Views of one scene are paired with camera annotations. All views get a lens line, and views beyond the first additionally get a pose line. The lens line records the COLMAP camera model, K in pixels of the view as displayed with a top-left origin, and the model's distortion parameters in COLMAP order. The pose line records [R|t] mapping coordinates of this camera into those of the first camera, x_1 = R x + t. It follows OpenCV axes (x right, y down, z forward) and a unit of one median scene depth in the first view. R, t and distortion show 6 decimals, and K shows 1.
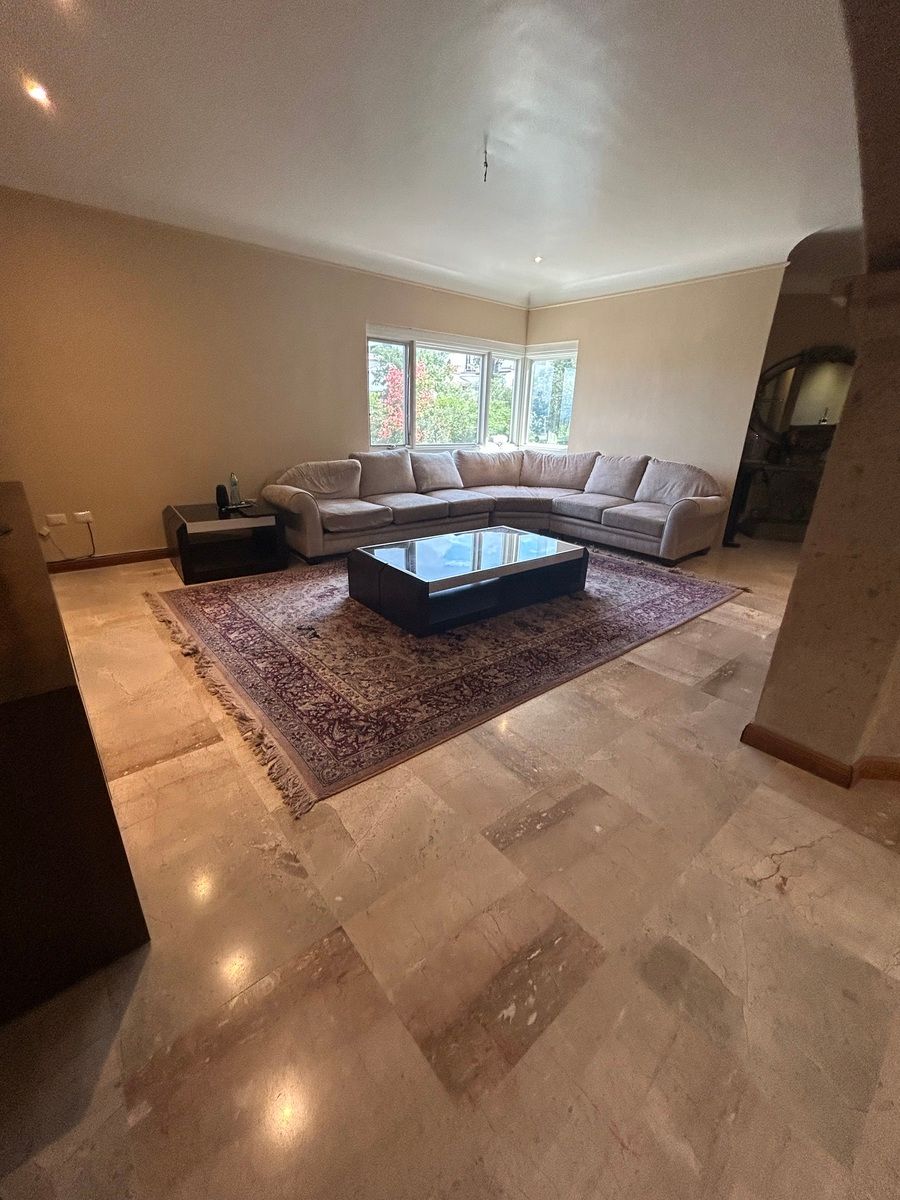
lens RADIAL K [[486.6, 0, 447.8], [0, 486.6, 602.4], [0, 0, 1]] dist [0.008548, 0.000134]
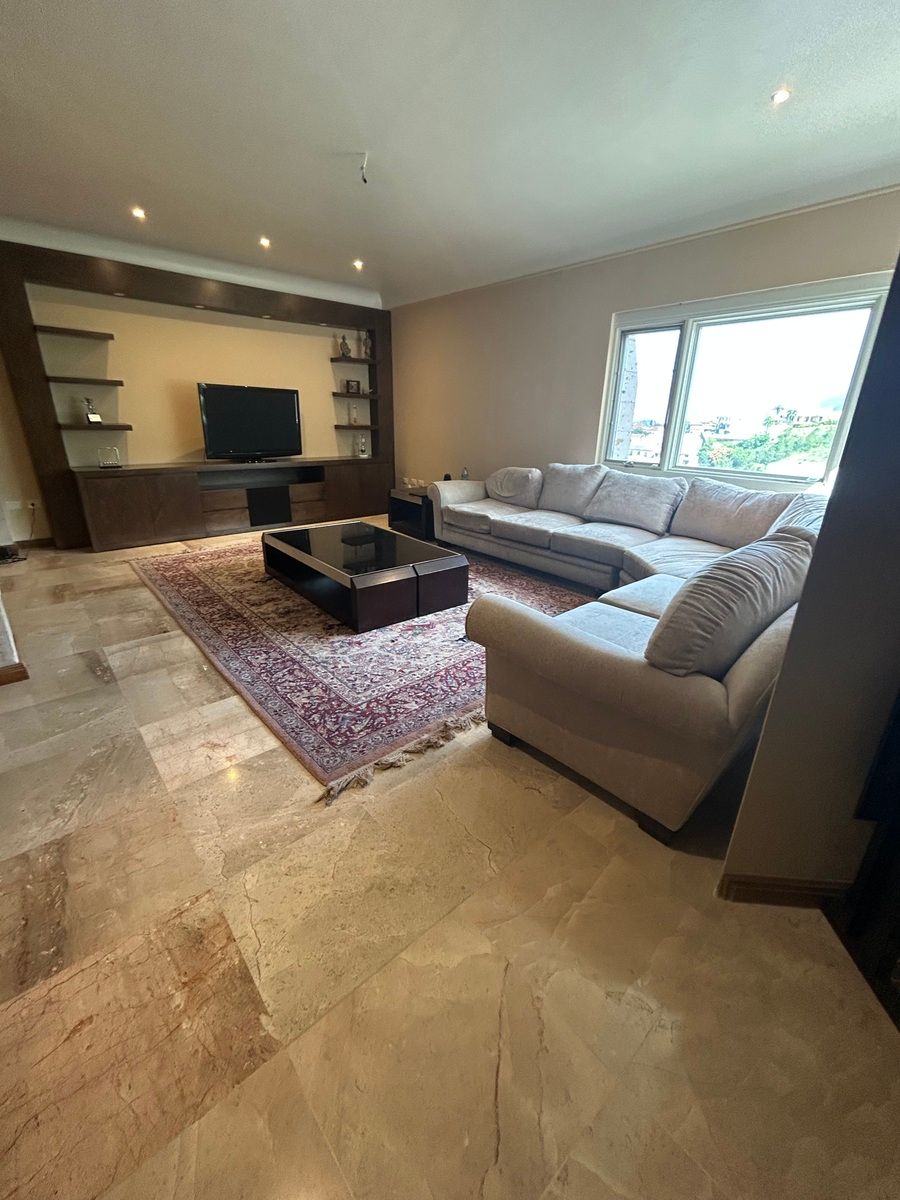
lens RADIAL K [[486.6, 0, 448.2], [0, 486.6, 597.4], [0, 0, 1]] dist [0.008548, 0.000134]
pose [[0.017733, 0.319259, -0.947502, 1.148449], [-0.375131, 0.880547, 0.289678, -0.410175], [0.926802, 0.350300, 0.135378, 1.153849]]
